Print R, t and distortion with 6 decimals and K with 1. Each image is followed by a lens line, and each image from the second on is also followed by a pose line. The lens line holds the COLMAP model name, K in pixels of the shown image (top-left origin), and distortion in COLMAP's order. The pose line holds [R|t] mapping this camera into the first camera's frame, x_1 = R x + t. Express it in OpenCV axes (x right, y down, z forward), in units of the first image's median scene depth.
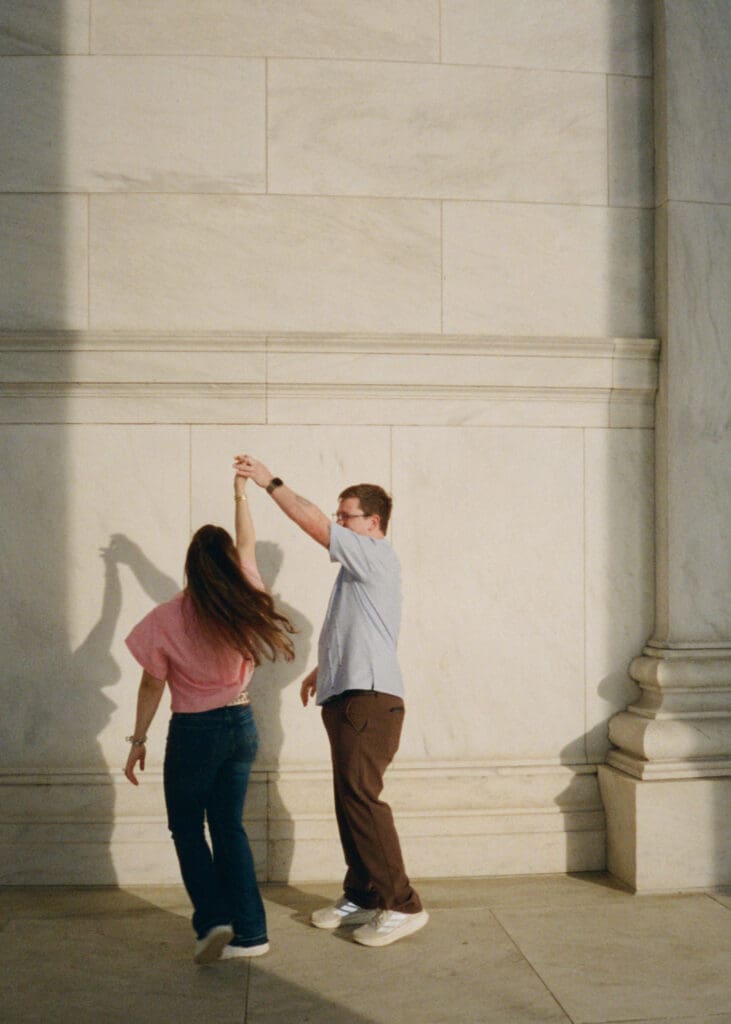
lens RADIAL K [[1322.7, 0, 365.5], [0, 1322.7, 512.0], [0, 0, 1]] dist [0.015247, -0.245691]
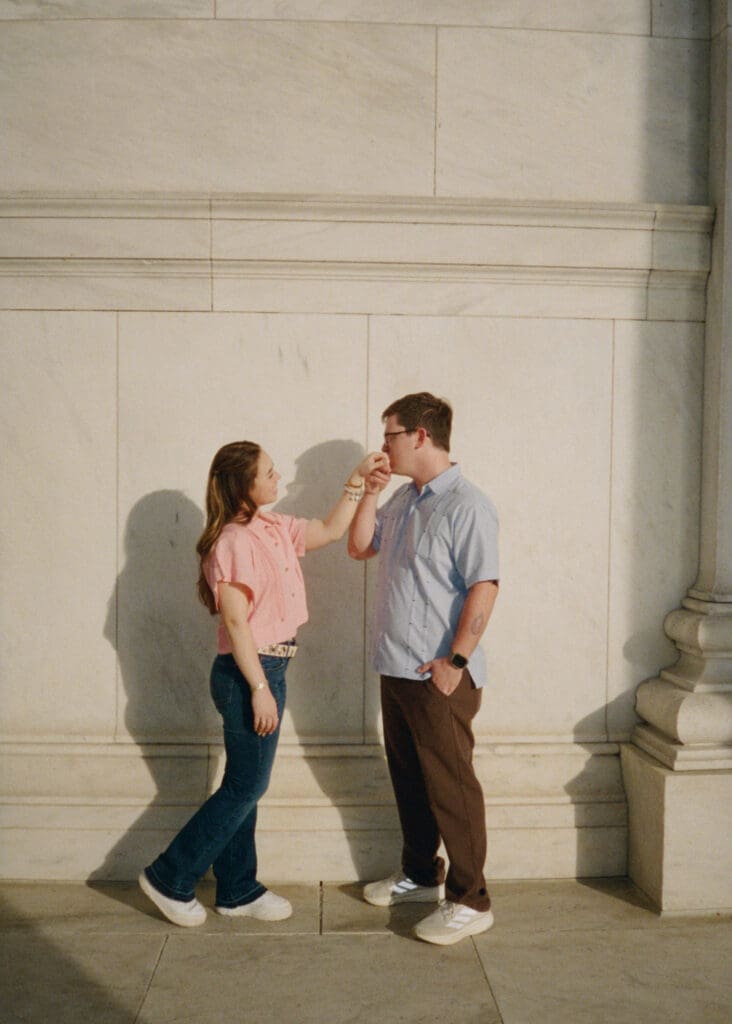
lens RADIAL K [[1322.7, 0, 366.0], [0, 1322.7, 512.0], [0, 0, 1]] dist [0.015247, -0.245691]
pose [[0.998813, 0.015127, -0.046305, 0.056887], [-0.012182, 0.997924, 0.063242, 0.002534], [0.047165, -0.062602, 0.996923, 0.205109]]
